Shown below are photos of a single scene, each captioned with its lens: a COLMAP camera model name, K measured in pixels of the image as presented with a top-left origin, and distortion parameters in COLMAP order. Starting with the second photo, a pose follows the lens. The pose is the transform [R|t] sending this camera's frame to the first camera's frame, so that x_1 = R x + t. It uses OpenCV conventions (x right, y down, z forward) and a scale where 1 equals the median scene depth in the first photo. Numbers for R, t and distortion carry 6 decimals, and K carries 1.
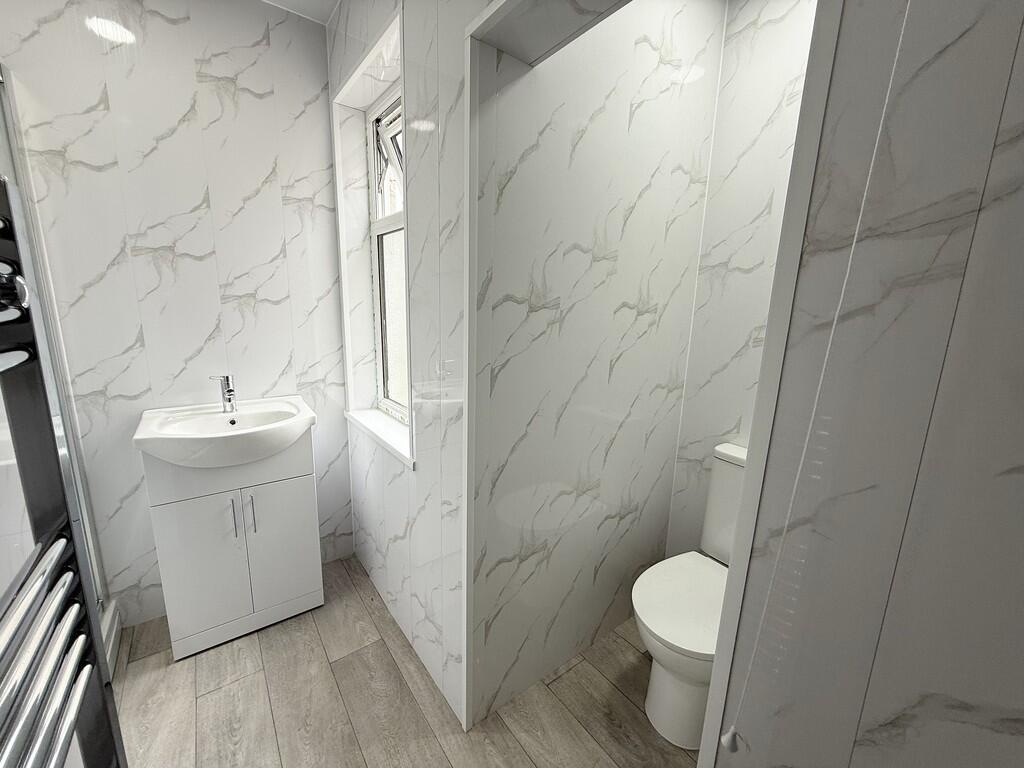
lens RADIAL K [[407.1, 0, 510.7], [0, 407.1, 384.5], [0, 0, 1]] dist [-0.003443, 0.000454]
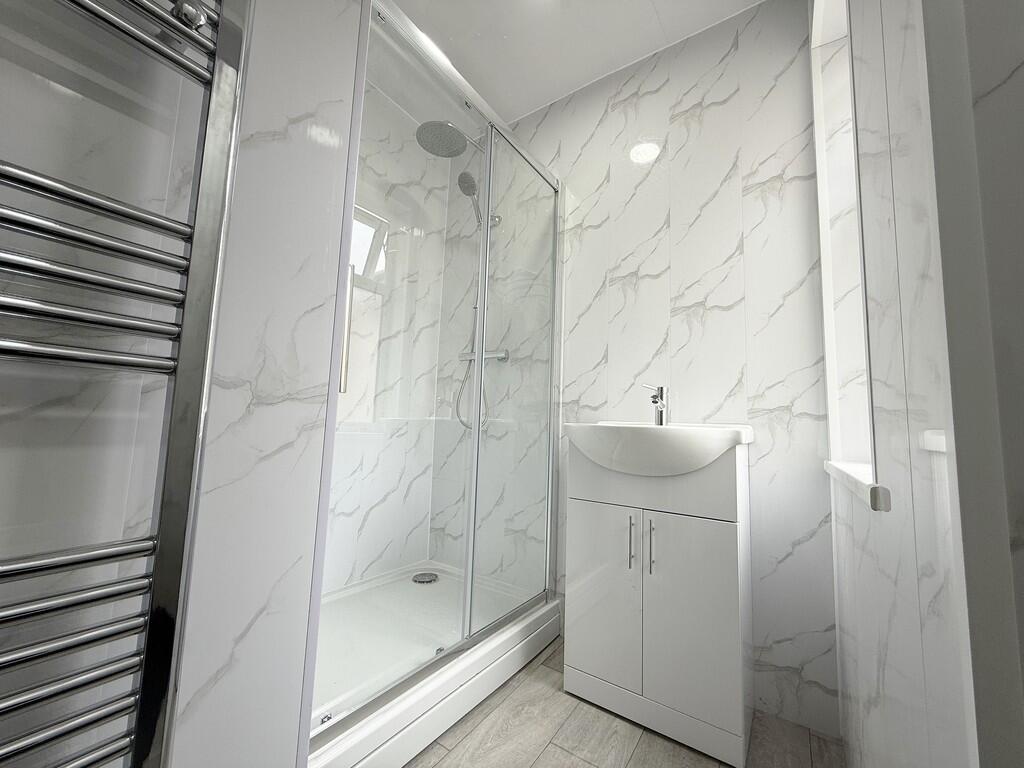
lens RADIAL K [[407.1, 0, 510.1], [0, 407.1, 384.1], [0, 0, 1]] dist [-0.003443, 0.000454]
pose [[0.322533, -0.111432, -0.939976, 0.044094], [-0.214577, 0.958587, -0.187265, 0.209312], [0.921916, 0.262096, 0.285265, 0.420161]]
